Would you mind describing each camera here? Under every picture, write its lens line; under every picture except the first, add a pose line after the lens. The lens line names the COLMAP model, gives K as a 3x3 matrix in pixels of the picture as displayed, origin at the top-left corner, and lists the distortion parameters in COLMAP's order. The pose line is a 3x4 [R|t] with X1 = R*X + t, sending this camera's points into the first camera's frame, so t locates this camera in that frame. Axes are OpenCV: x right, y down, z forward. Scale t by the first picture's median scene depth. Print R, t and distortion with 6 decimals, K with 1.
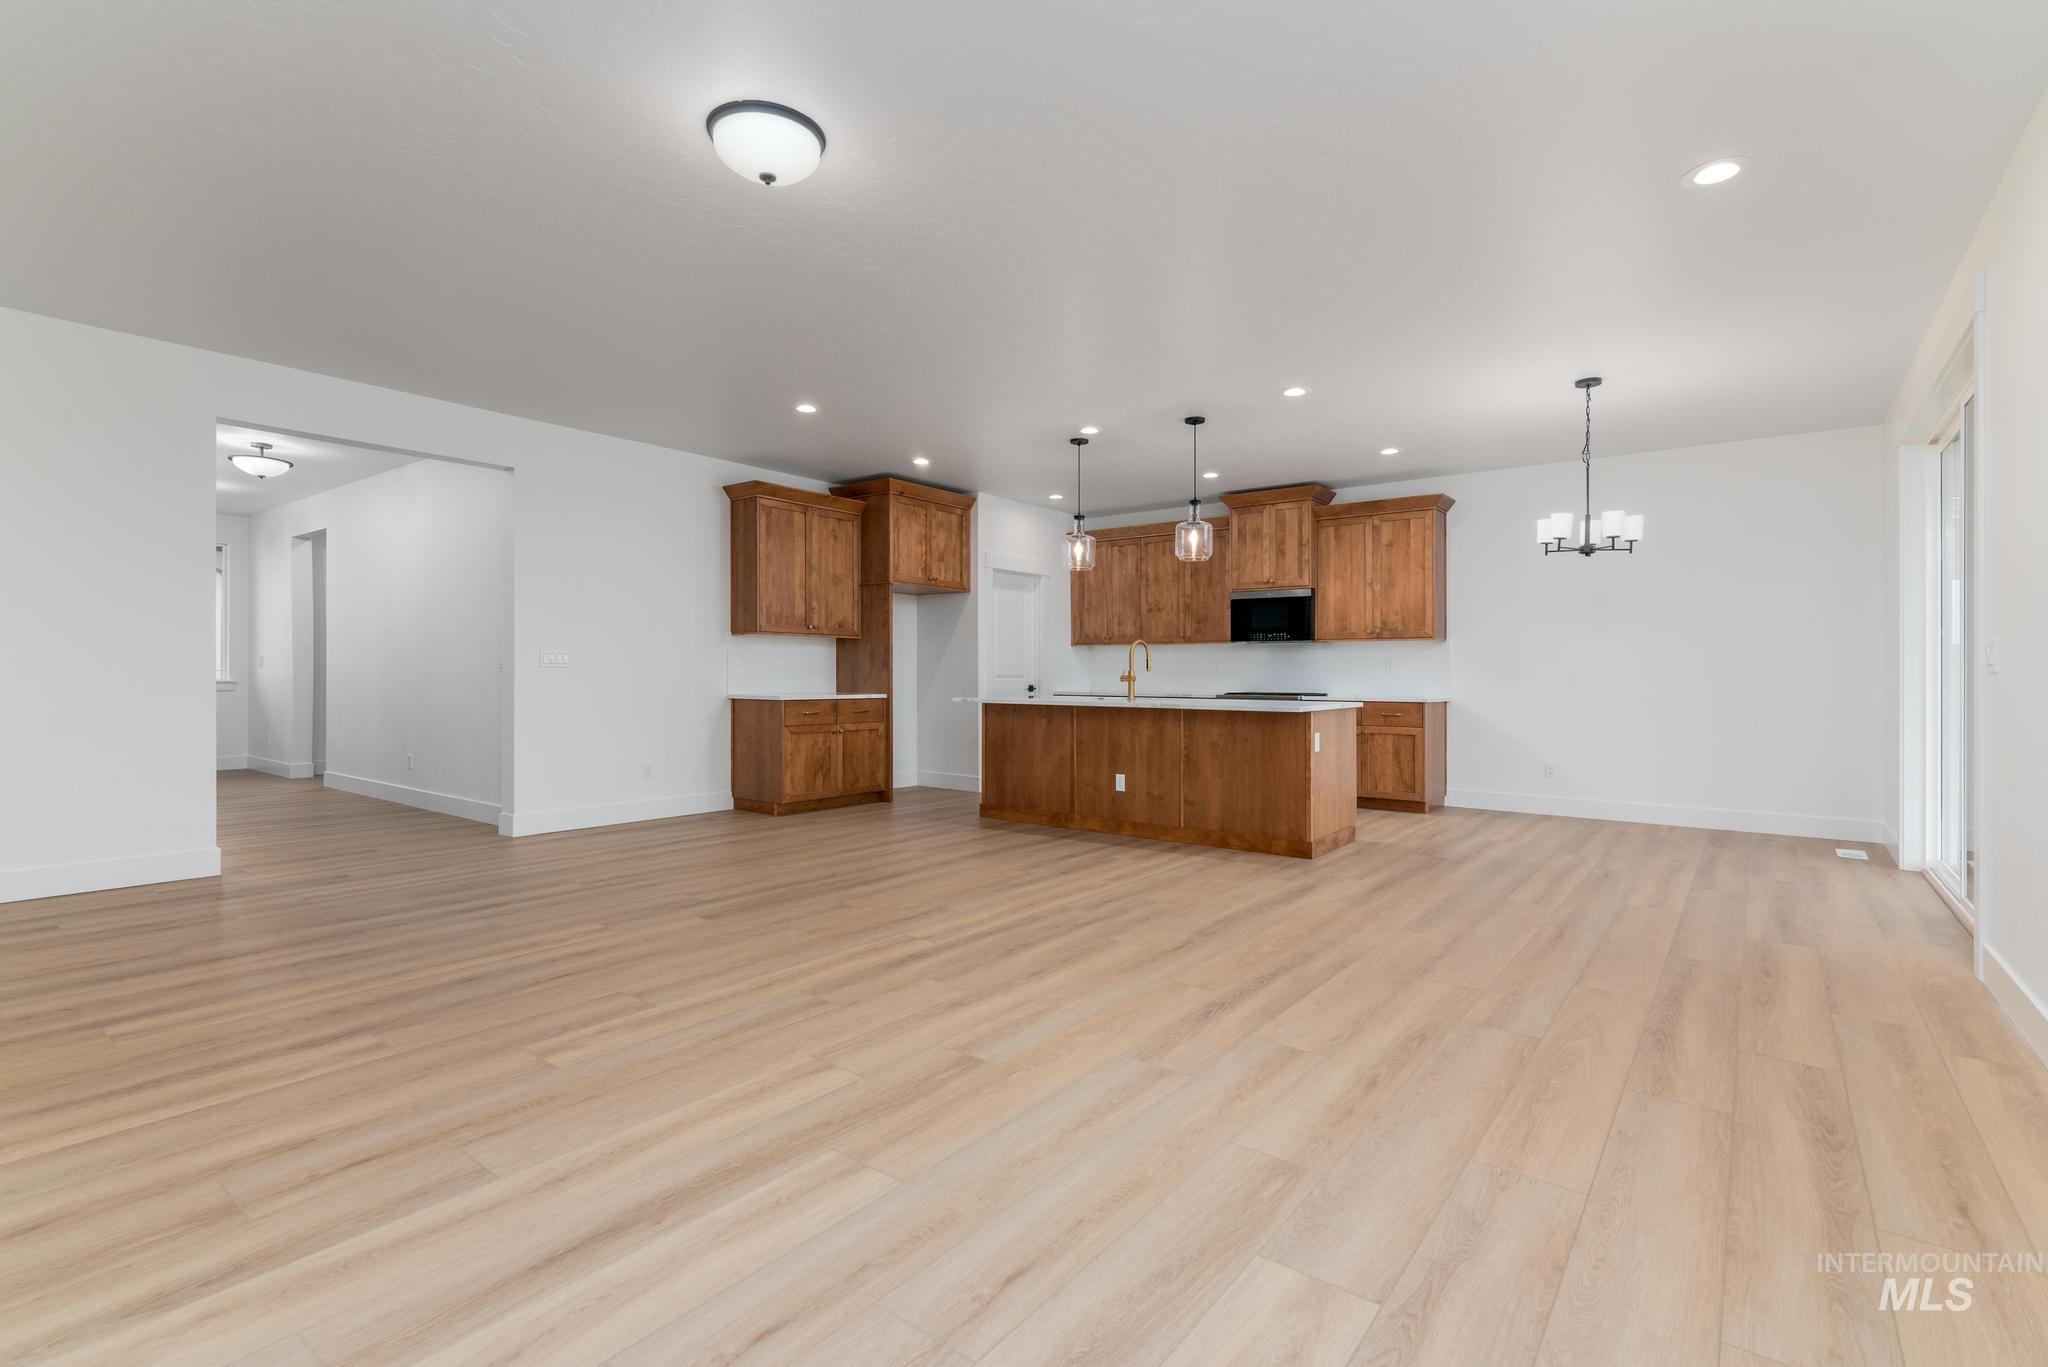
lens RADIAL K [[939.0, 0, 1014.2], [0, 939.0, 640.1], [0, 0, 1]] dist [0.010708, -0.000476]
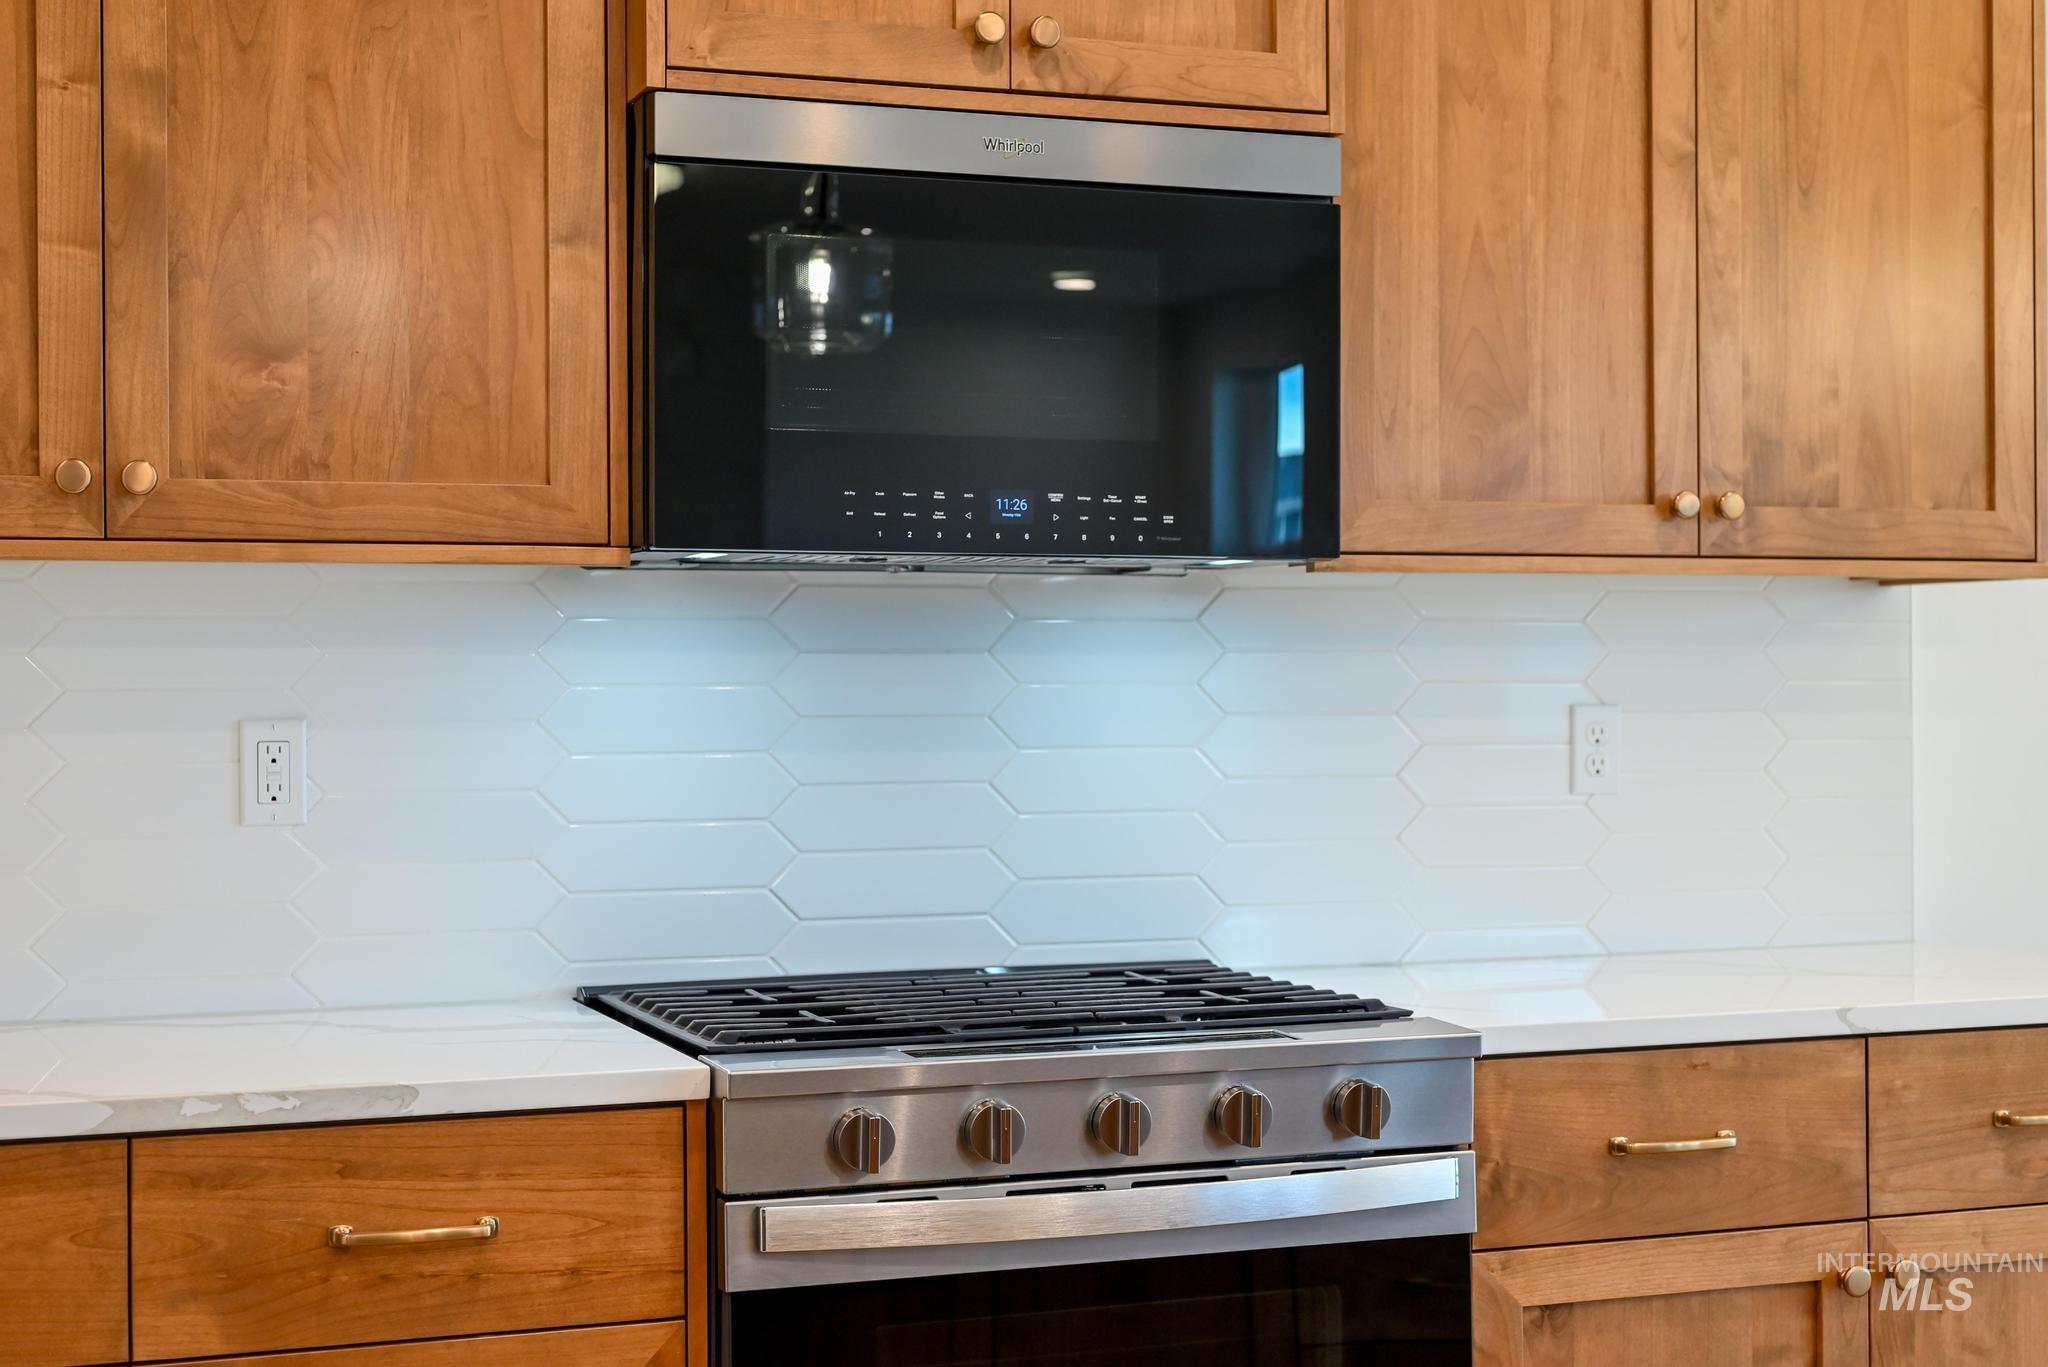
lens RADIAL K [[2987.3, 0, 1078.6], [0, 2987.3, 669.2], [0, 0, 1]] dist [-0.007518, 0.000000]
pose [[0.521591, -0.003857, 0.853187, -0.040473], [-0.021100, 0.999626, 0.017419, 0.009329], [-0.852935, -0.027087, 0.521314, 0.874813]]
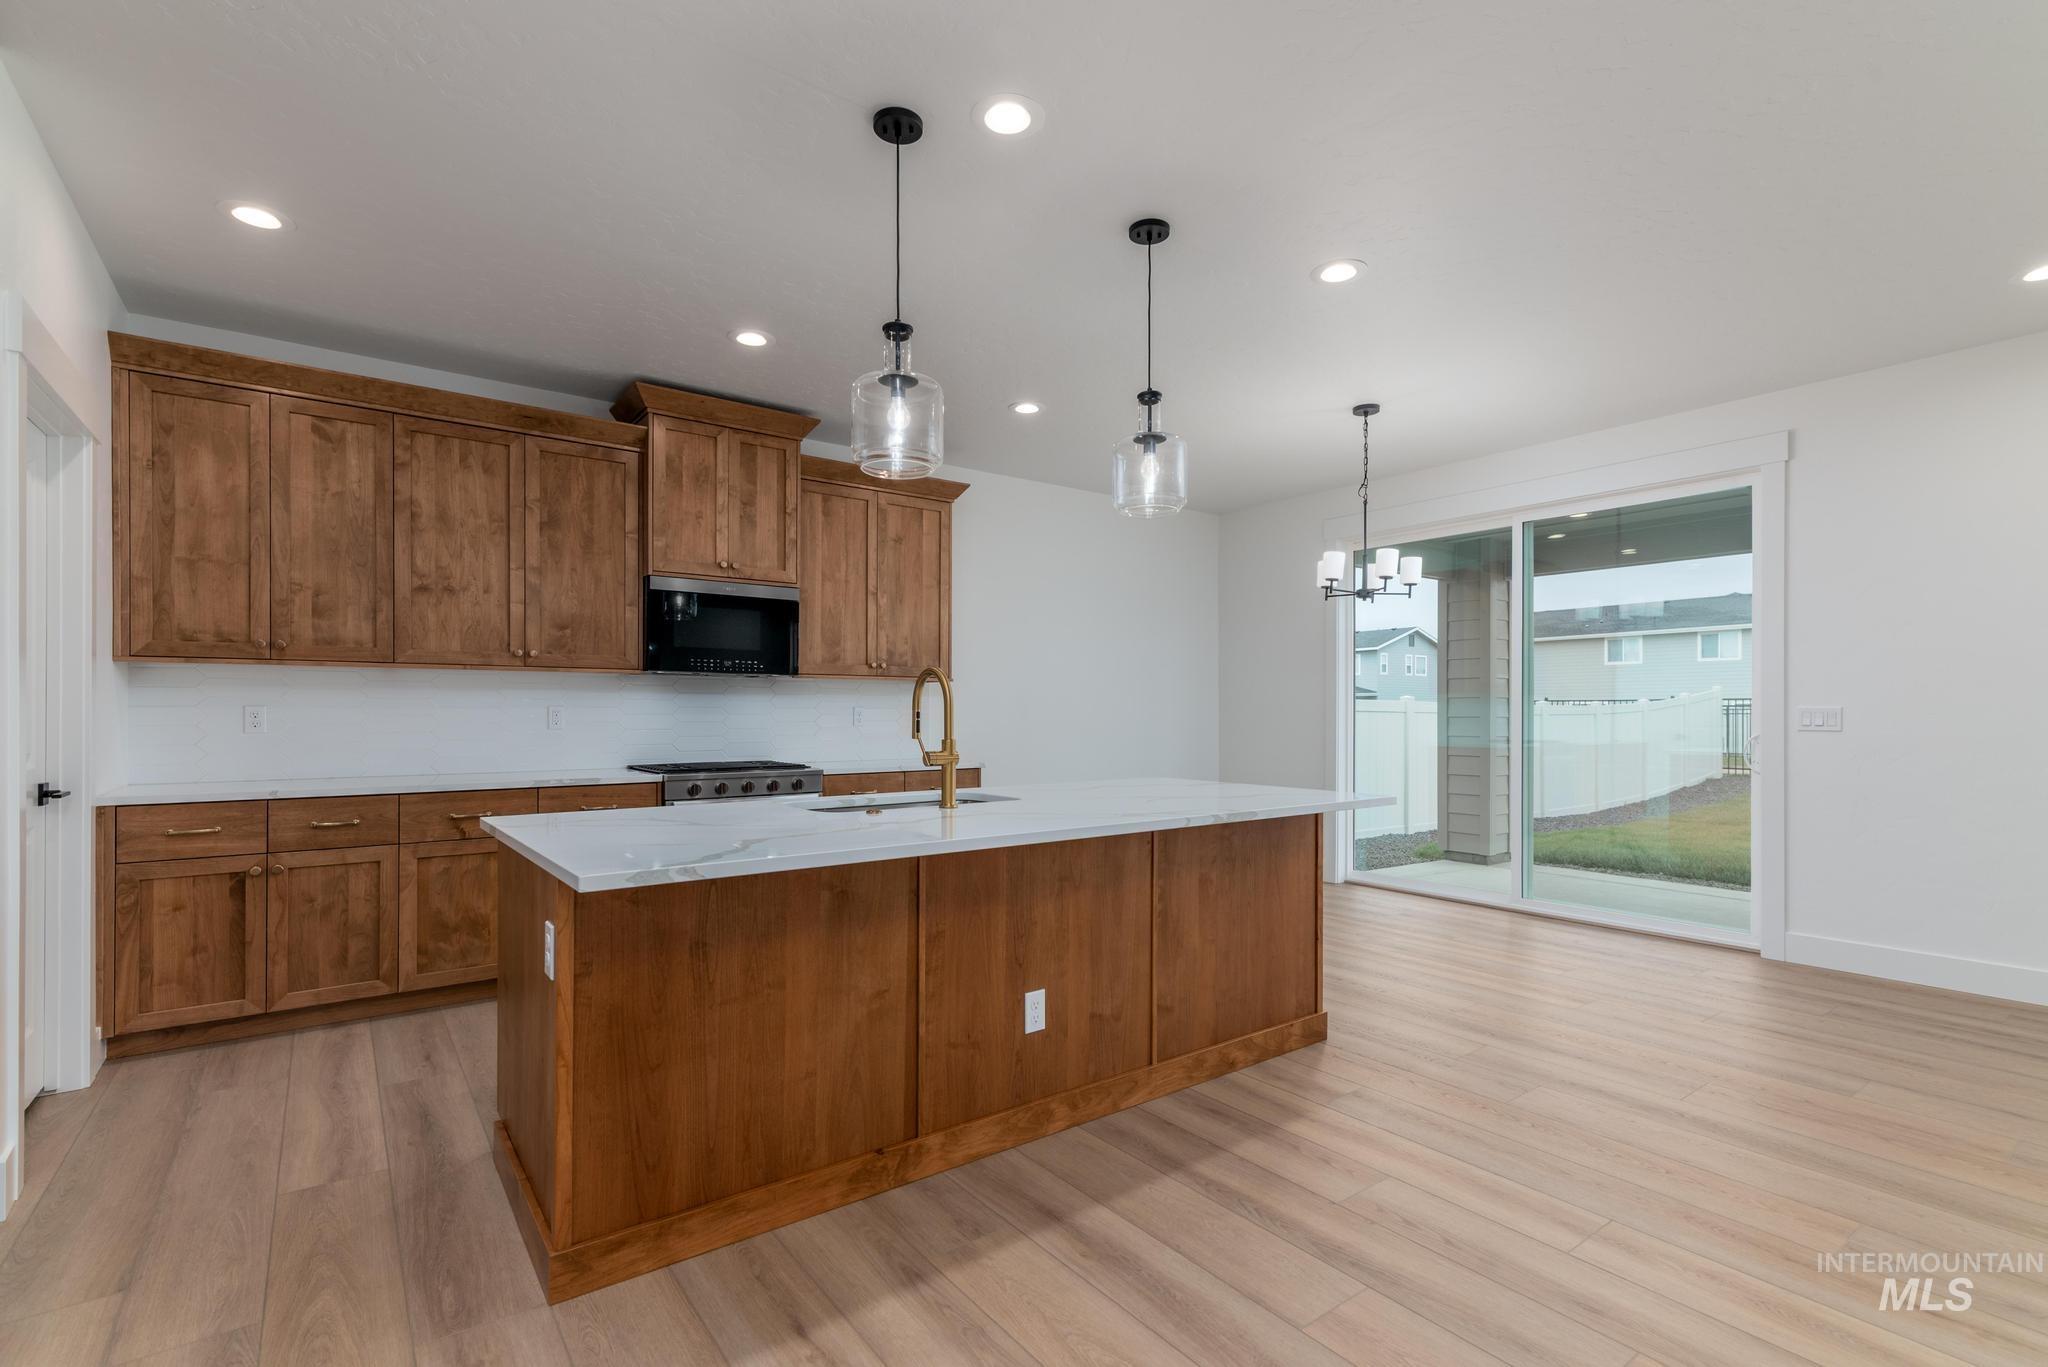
lens RADIAL K [[939.0, 0, 1026.0], [0, 939.0, 710.4], [0, 0, 1]] dist [0.010708, -0.000476]
pose [[0.265170, -0.003334, 0.964196, -0.240922], [-0.034175, 0.999333, 0.012854, 0.010873], [-0.963596, -0.036360, 0.264879, 0.742177]]
